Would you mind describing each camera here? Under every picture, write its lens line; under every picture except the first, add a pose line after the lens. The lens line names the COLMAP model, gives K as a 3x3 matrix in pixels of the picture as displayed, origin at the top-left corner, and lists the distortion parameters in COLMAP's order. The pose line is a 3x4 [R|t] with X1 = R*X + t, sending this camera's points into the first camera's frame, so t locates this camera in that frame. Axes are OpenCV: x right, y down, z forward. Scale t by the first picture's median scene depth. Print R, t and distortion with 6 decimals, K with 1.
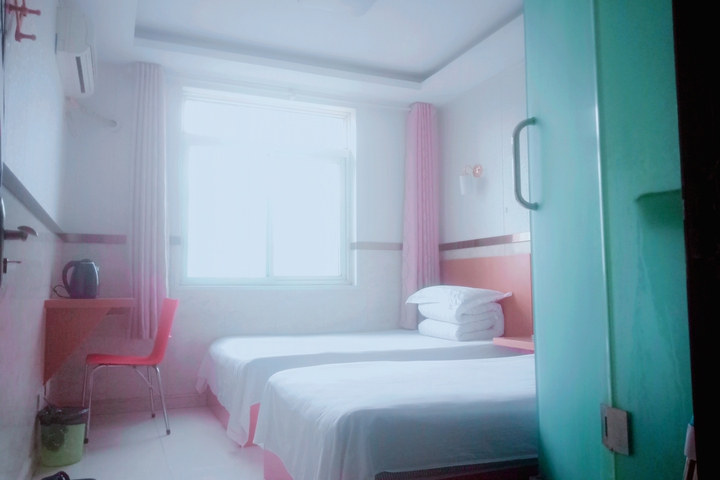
lens RADIAL K [[564.4, 0, 357.3], [0, 564.4, 241.8], [0, 0, 1]] dist [0.069255, -0.139976]
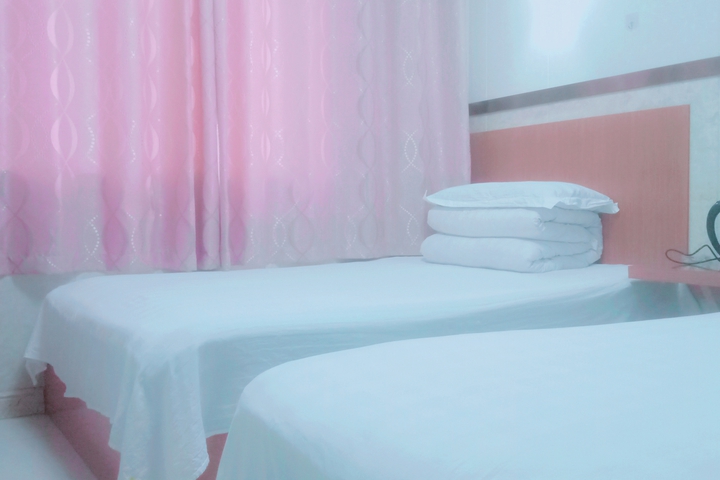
lens RADIAL K [[719.5, 0, 348.5], [0, 719.5, 255.6], [0, 0, 1]] dist [0.106329, -0.332113]
pose [[0.989997, -0.012652, 0.140522, -0.084912], [-0.007108, 0.990235, 0.139228, 0.059701], [-0.140911, -0.138834, 0.980239, 0.332184]]
